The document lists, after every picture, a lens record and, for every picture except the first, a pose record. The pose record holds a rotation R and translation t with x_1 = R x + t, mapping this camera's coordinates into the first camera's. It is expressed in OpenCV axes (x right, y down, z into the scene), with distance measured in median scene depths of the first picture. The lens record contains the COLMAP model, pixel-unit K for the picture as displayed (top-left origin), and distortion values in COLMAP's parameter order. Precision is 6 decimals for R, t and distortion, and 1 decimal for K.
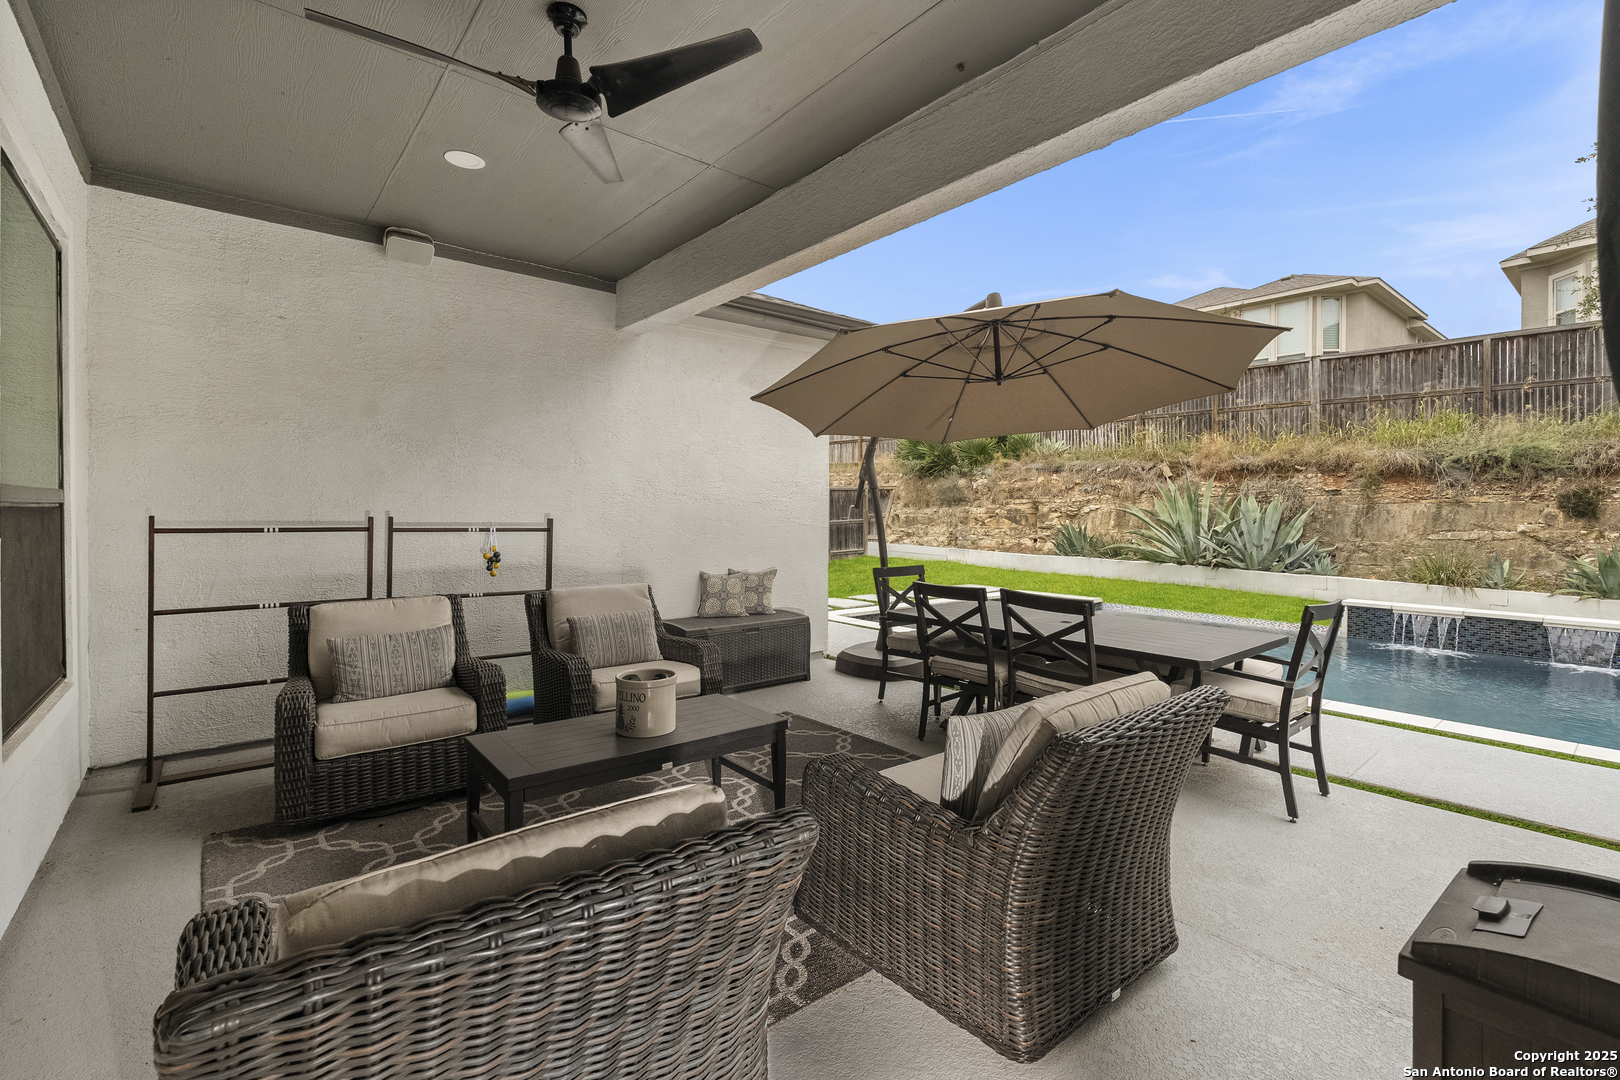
lens RADIAL K [[716.7, 0, 815.8], [0, 716.7, 516.2], [0, 0, 1]] dist [-0.006302, 0.000586]
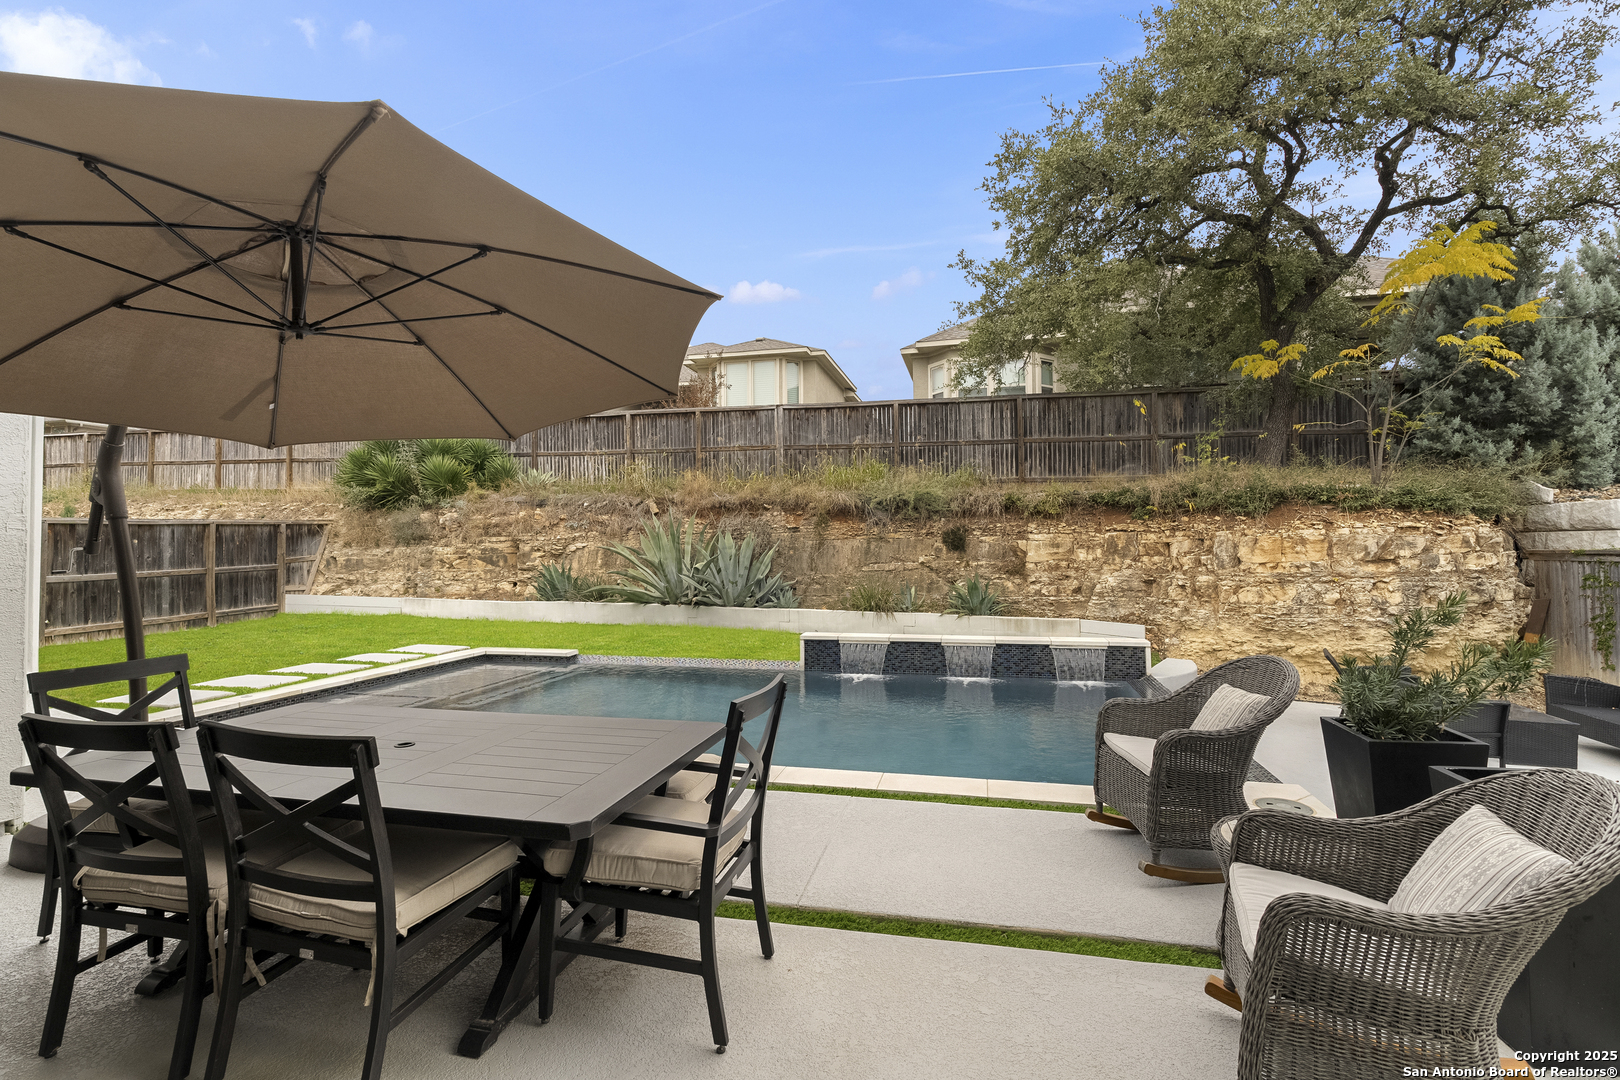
lens RADIAL K [[716.7, 0, 815.8], [0, 716.7, 530.2], [0, 0, 1]] dist [-0.006302, 0.000586]
pose [[0.796228, 0.003260, 0.604988, 0.089680], [0.016673, 0.999487, -0.027328, -0.002178], [-0.604767, 0.031846, 0.795766, 0.110661]]
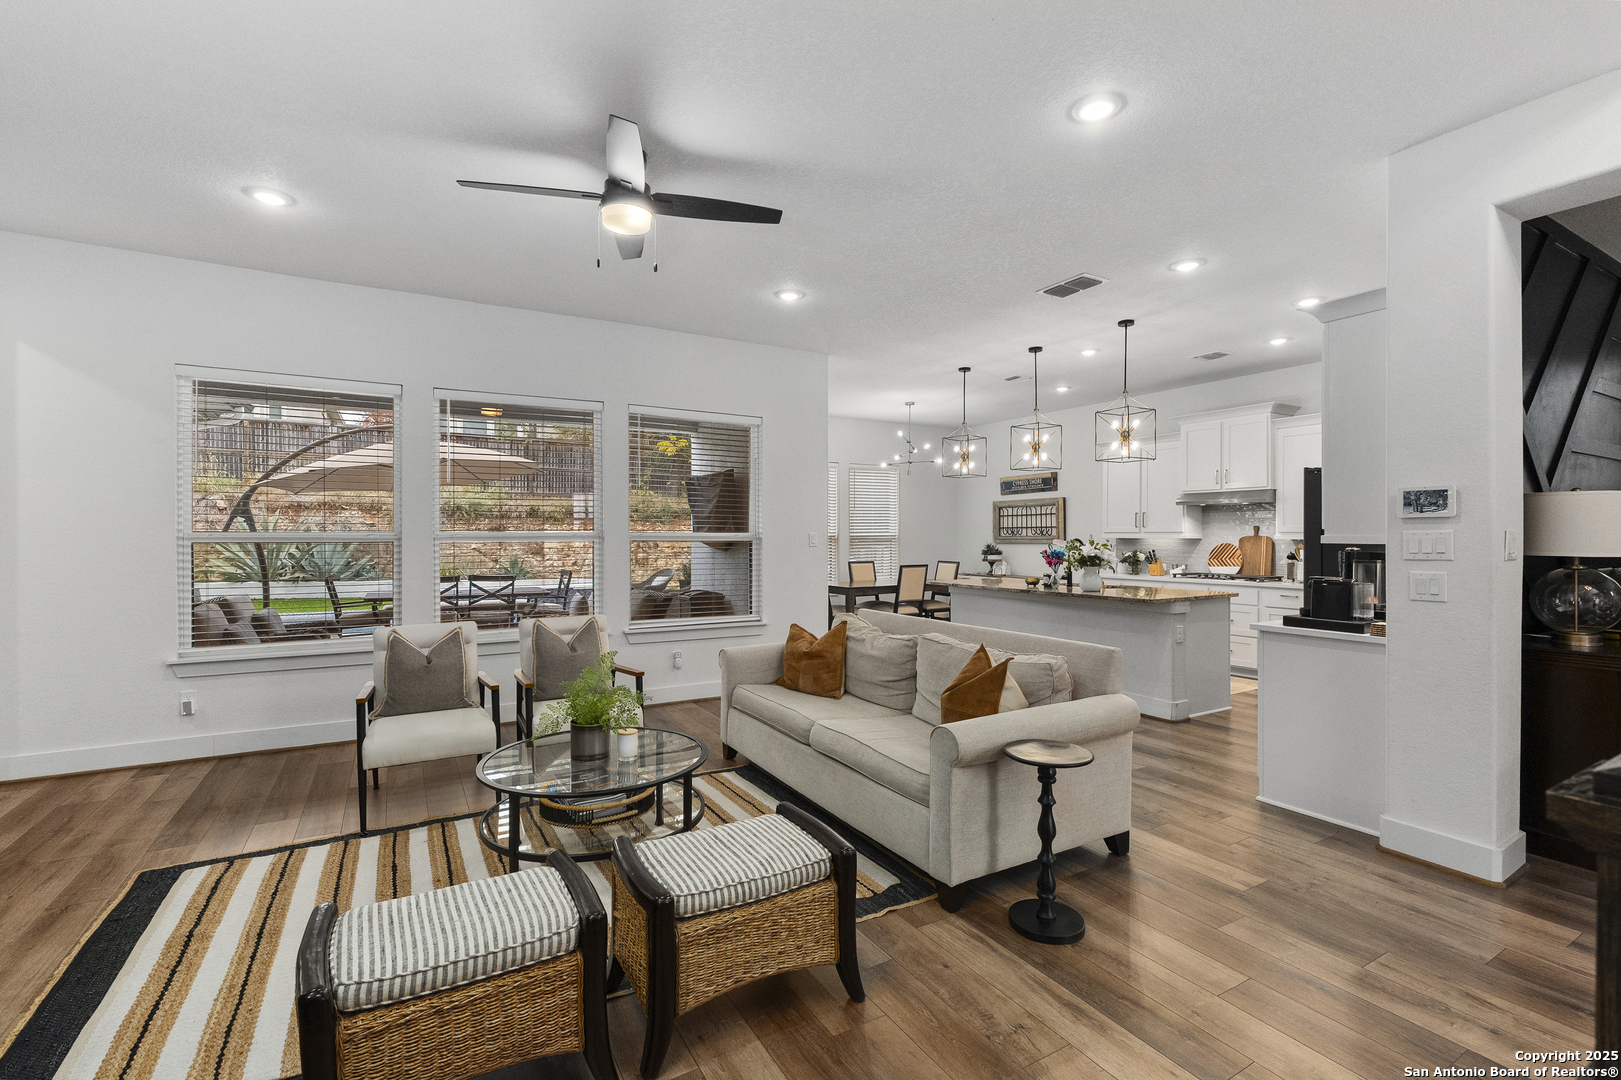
lens RADIAL K [[717.2, 0, 814.1], [0, 717.2, 541.4], [0, 0, 1]] dist [-0.006302, 0.000586]
pose [[0.160517, -0.011109, 0.986971, -0.532550], [0.009595, 0.999907, 0.009694, -0.004073], [-0.986986, 0.007914, 0.160609, -0.125761]]
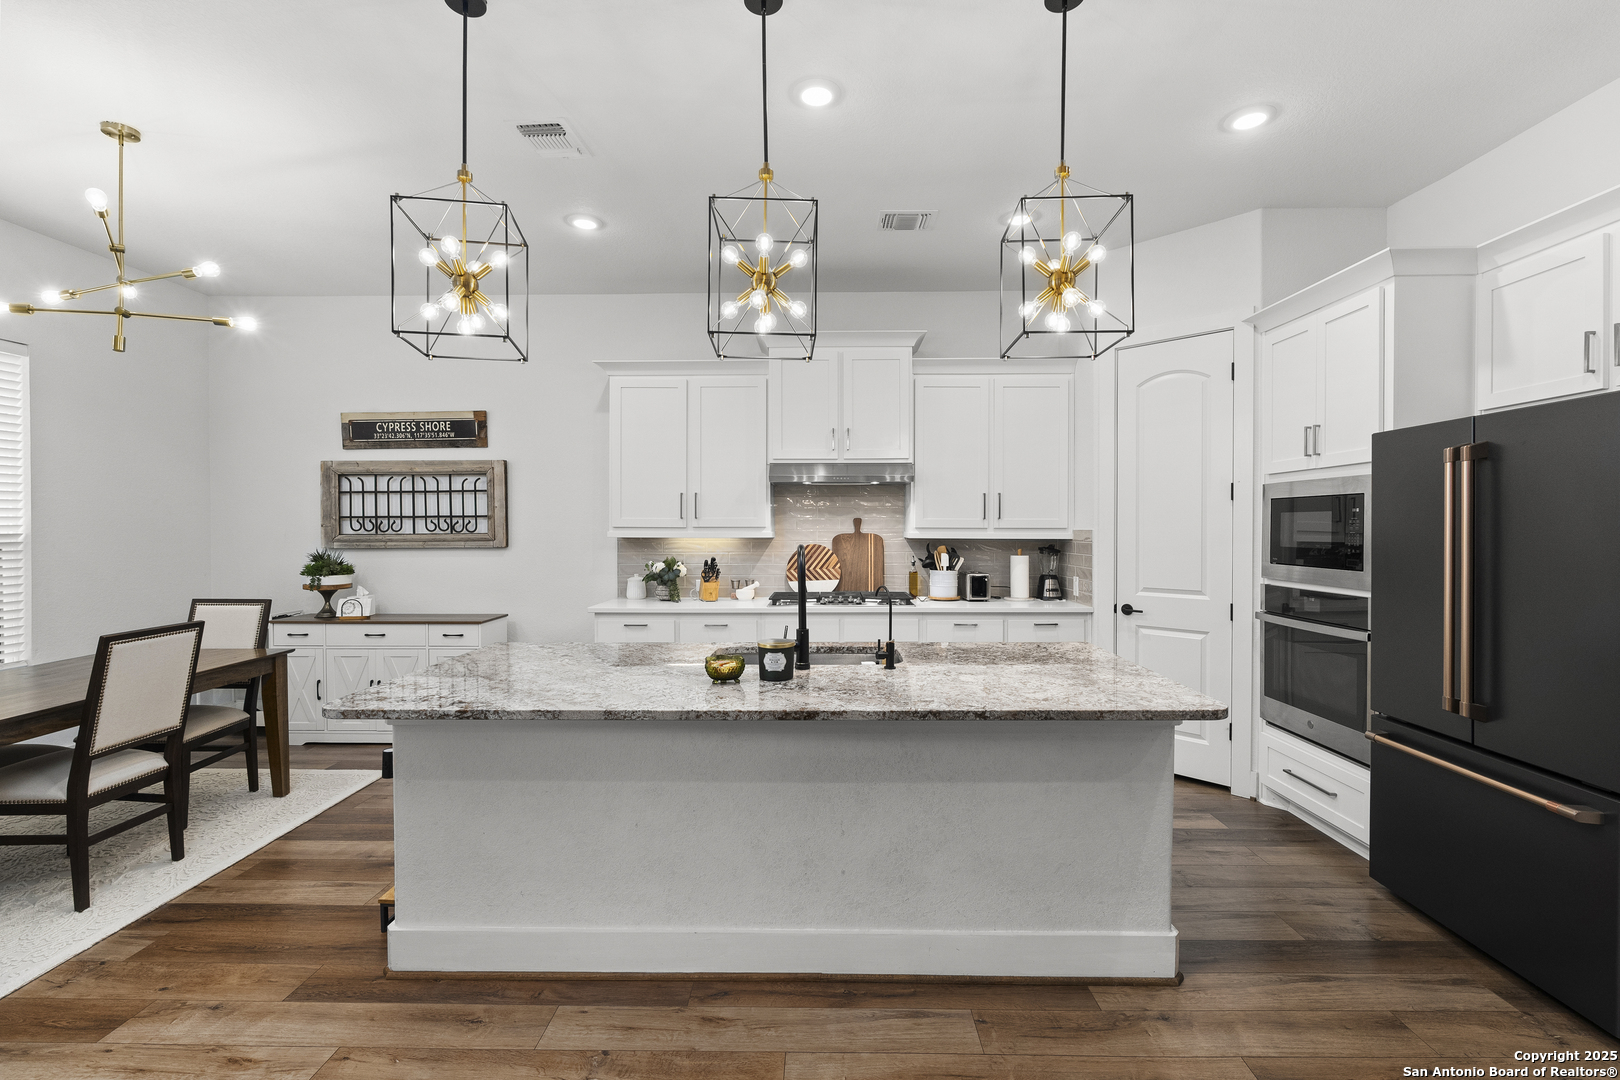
lens RADIAL K [[716.7, 0, 826.4], [0, 716.7, 534.6], [0, 0, 1]] dist [-0.006302, 0.000586]
pose [[-0.773130, -0.010626, 0.634158, -0.141359], [0.004144, 0.999754, 0.021804, -0.007256], [-0.634234, 0.019485, -0.772896, -0.070289]]
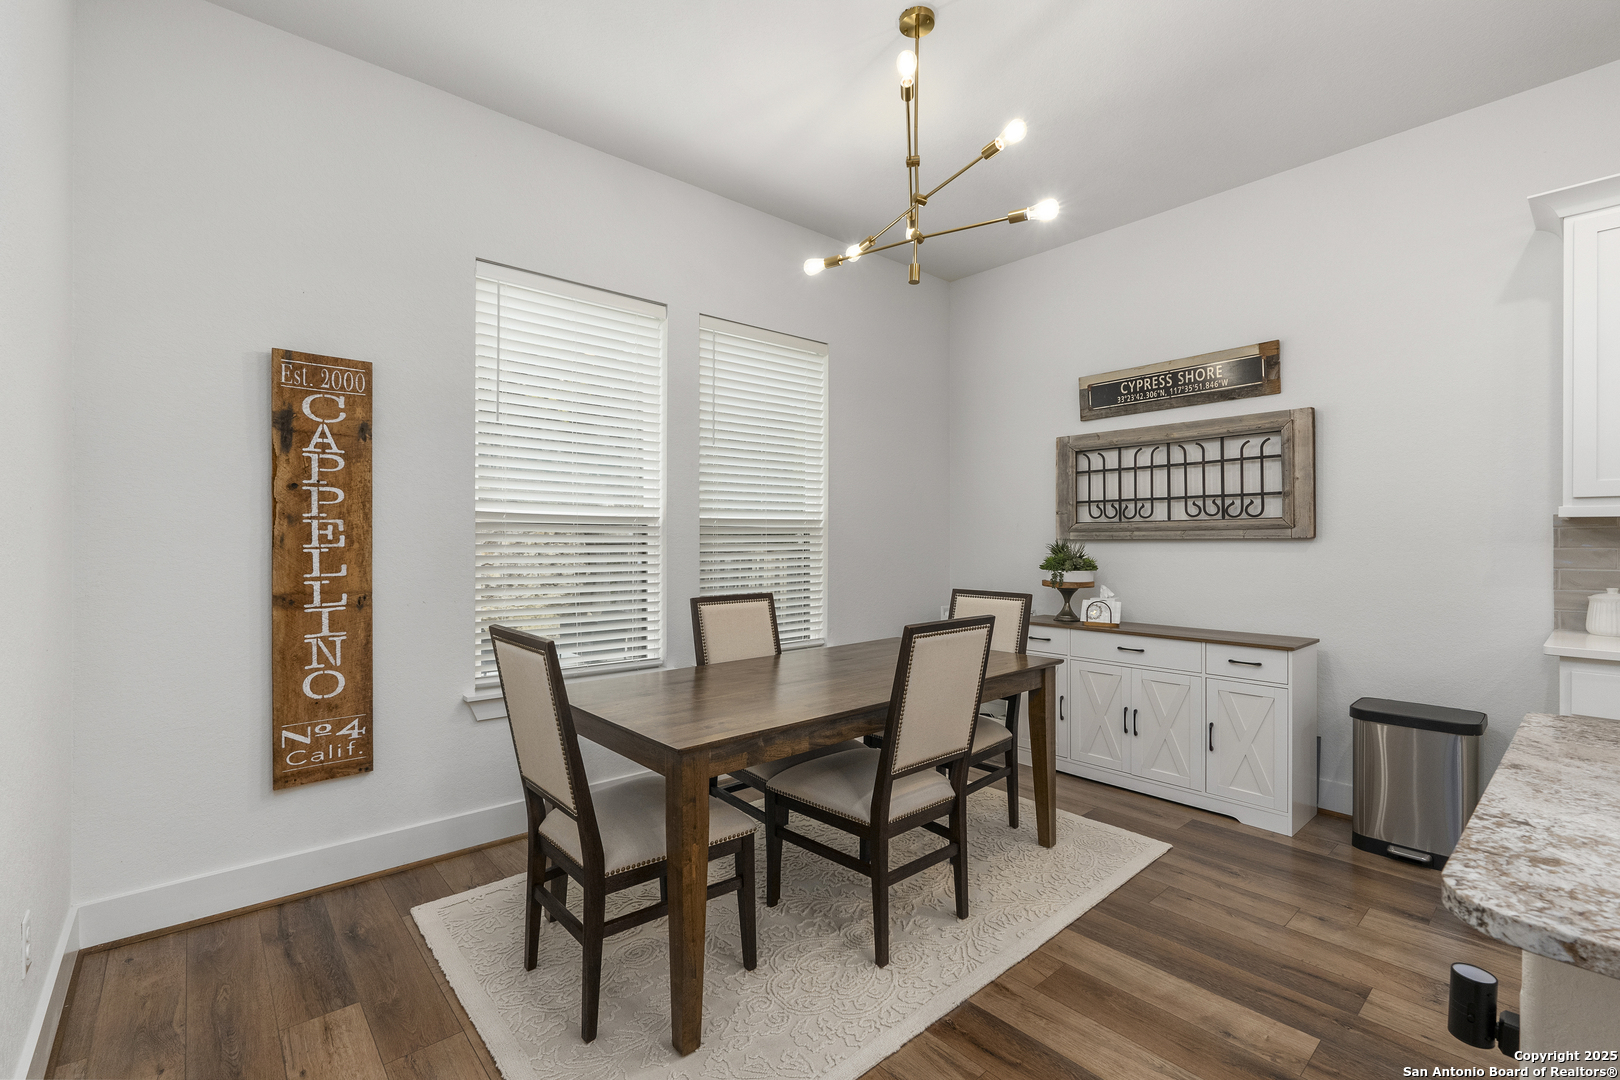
lens RADIAL K [[716.7, 0, 804.6], [0, 716.7, 536.0], [0, 0, 1]] dist [-0.006302, 0.000586]
pose [[-0.034770, 0.001384, 0.999394, -0.010768], [0.008145, 0.999966, -0.001101, 0.005394], [-0.999362, 0.008102, -0.034780, -0.067561]]
